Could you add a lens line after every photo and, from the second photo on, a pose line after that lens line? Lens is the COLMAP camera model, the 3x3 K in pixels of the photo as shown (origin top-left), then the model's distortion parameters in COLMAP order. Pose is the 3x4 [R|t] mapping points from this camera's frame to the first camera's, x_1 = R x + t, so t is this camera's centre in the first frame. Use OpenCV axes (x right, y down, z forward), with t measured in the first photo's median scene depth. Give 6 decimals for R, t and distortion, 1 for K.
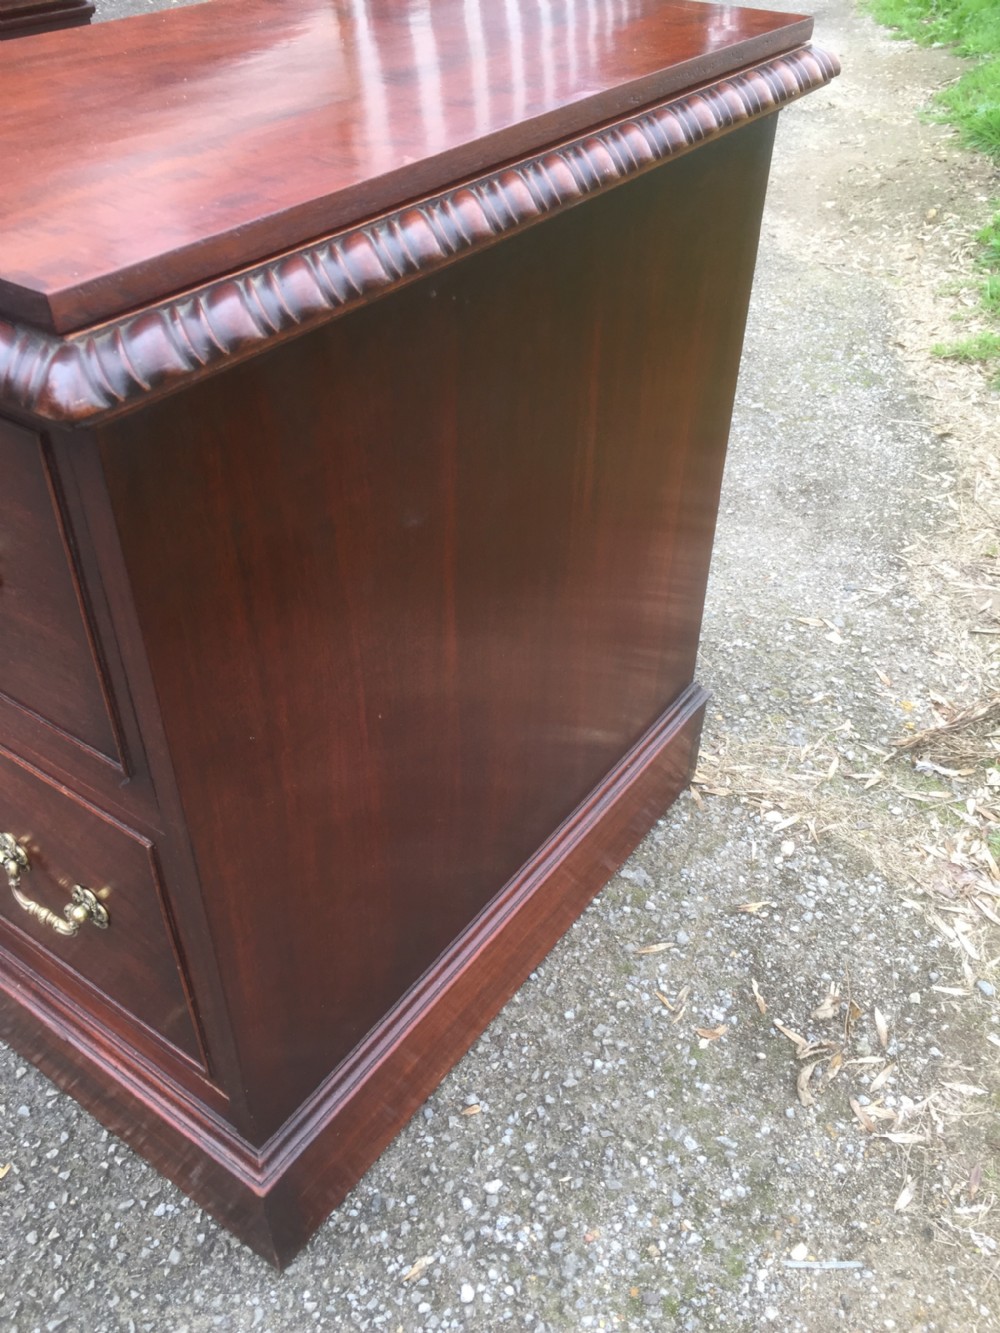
lens RADIAL K [[1157.9, 0, 506.1], [0, 1157.9, 658.5], [0, 0, 1]] dist [0.073812, -0.111155]
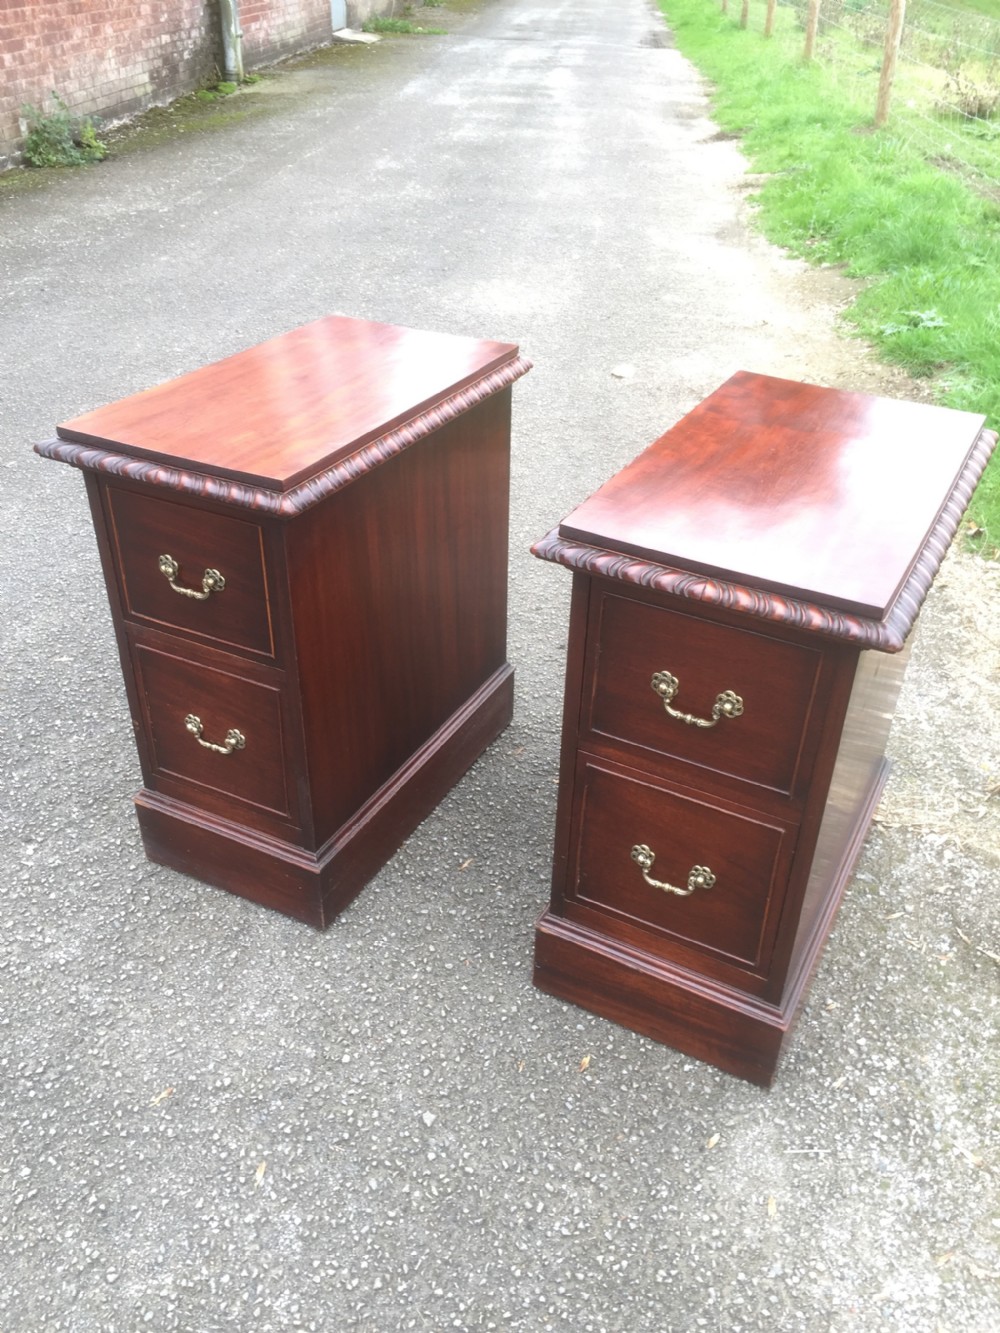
lens RADIAL K [[1157.9, 0, 494.8], [0, 1157.9, 653.7], [0, 0, 1]] dist [0.073812, -0.111155]
pose [[0.991019, -0.049906, 0.124063, -0.703994], [0.062737, 0.992828, -0.101768, 0.011505], [-0.118095, 0.108637, 0.987042, -0.702797]]
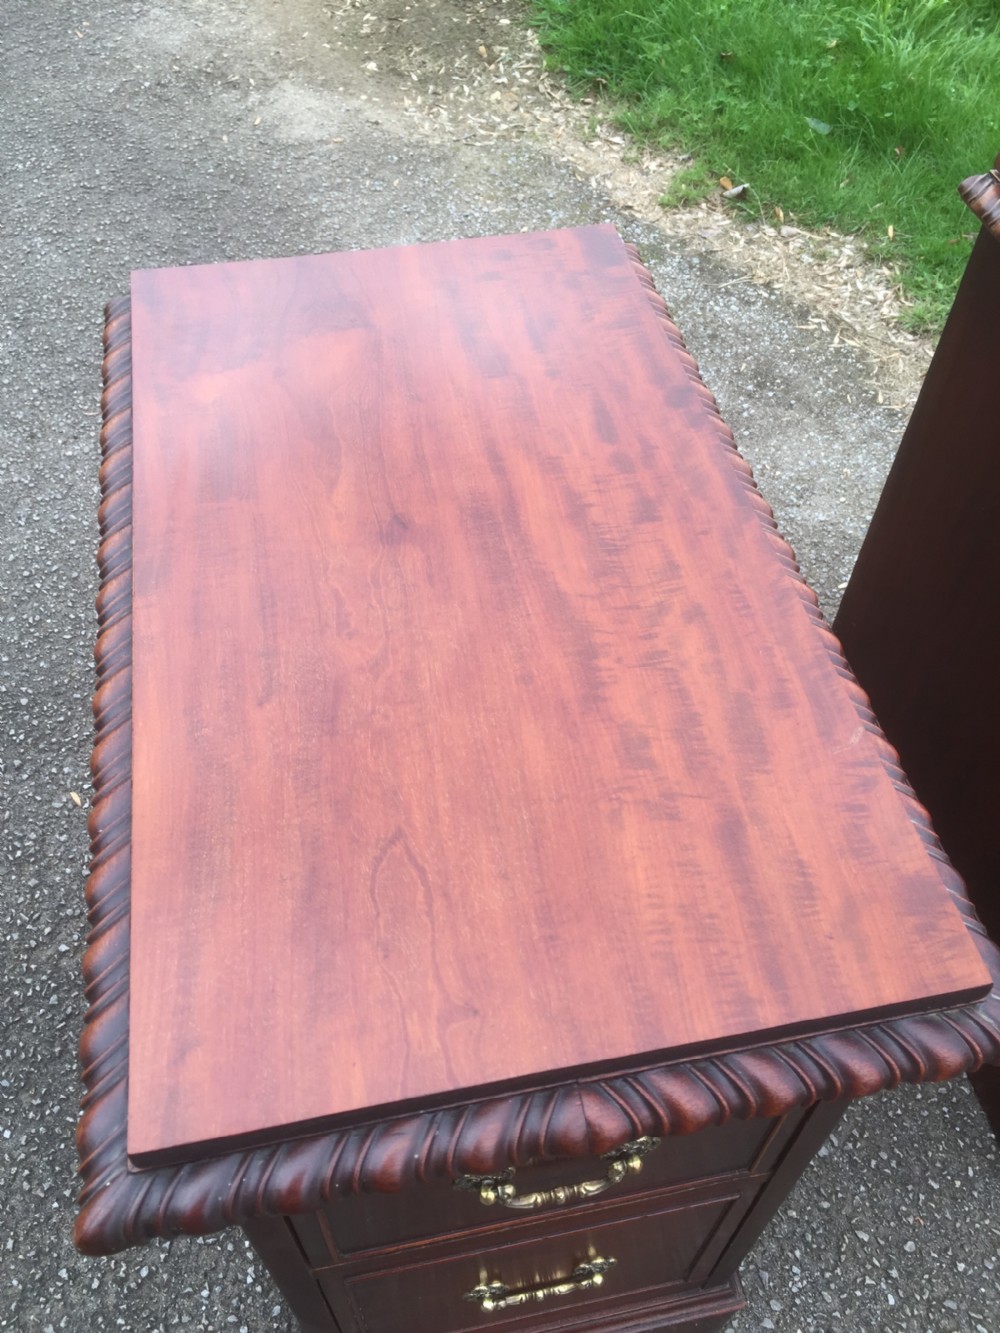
lens RADIAL K [[1157.9, 0, 497.1], [0, 1157.9, 666.2], [0, 0, 1]] dist [0.073812, -0.111155]
pose [[0.684439, -0.548521, 0.480279, -1.089271], [0.430937, 0.835733, 0.340358, -0.734274], [-0.588078, -0.025984, 0.808387, 0.419080]]
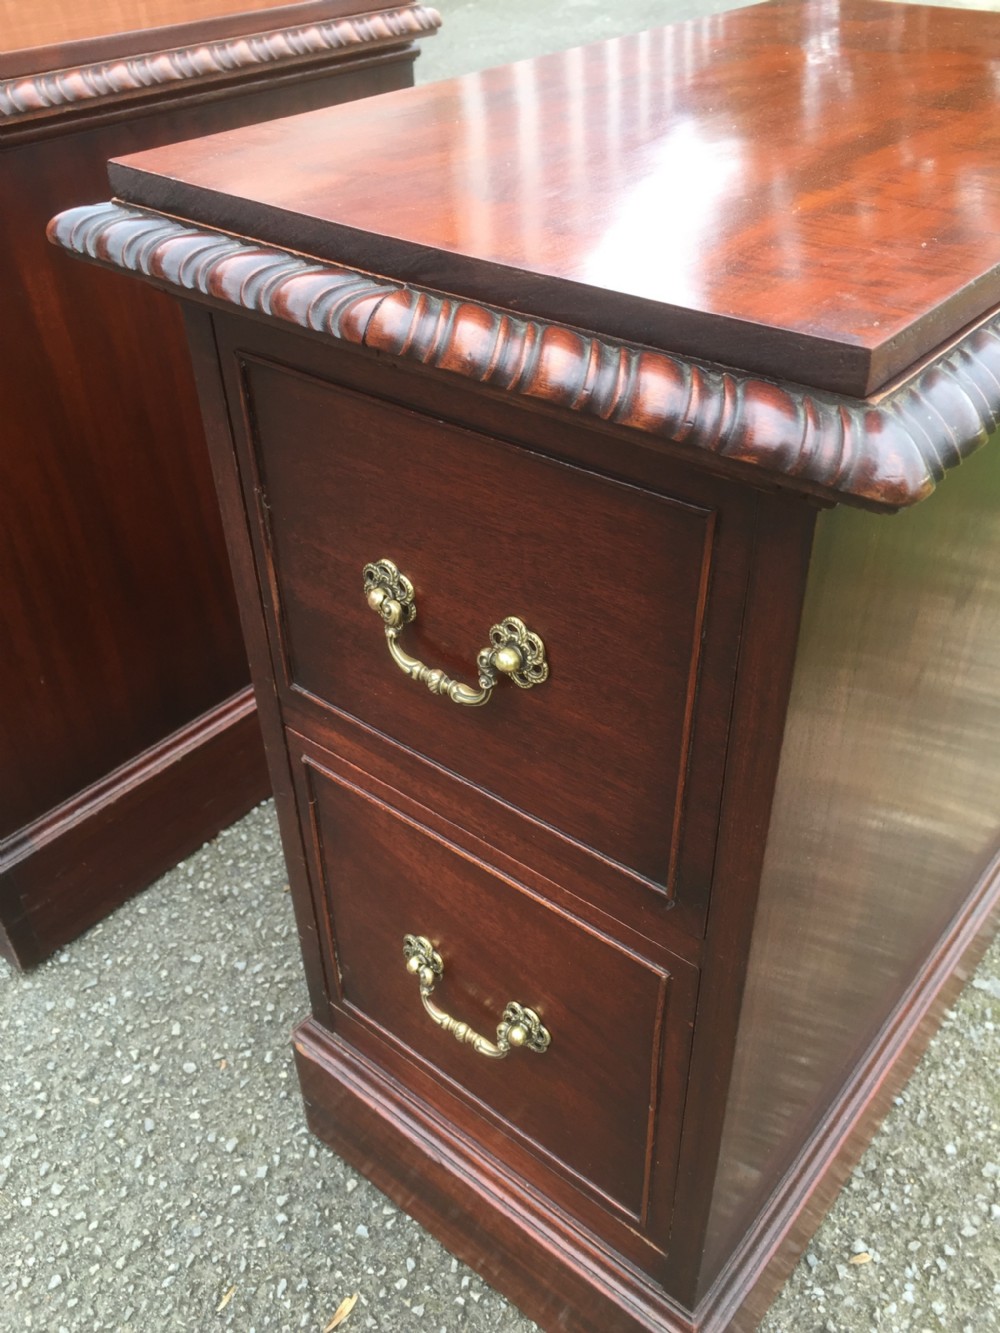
lens RADIAL K [[1157.9, 0, 495.7], [0, 1157.9, 655.6], [0, 0, 1]] dist [0.073812, -0.111155]
pose [[0.997334, 0.018643, -0.070546, -0.247282], [-0.021570, 0.998928, -0.040953, -0.026042], [0.069707, 0.042366, 0.996667, 0.077748]]
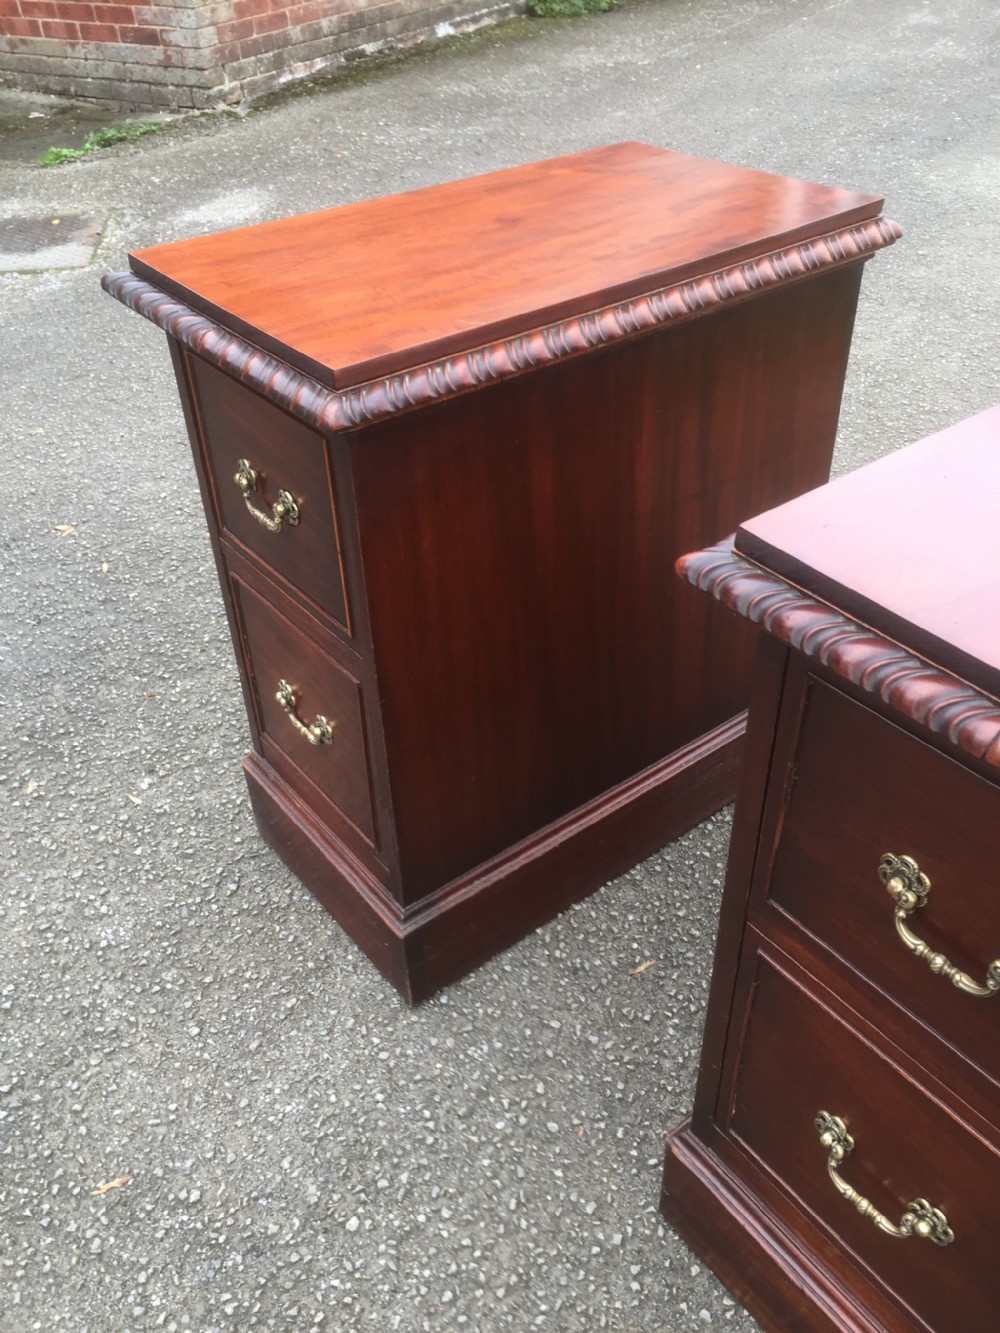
lens RADIAL K [[1157.9, 0, 484.3], [0, 1157.9, 644.3], [0, 0, 1]] dist [0.073812, -0.111155]
pose [[0.954587, 0.156653, -0.253422, -0.420303], [-0.163130, 0.986594, -0.004611, -0.170249], [0.249302, 0.045742, 0.967345, -0.098118]]
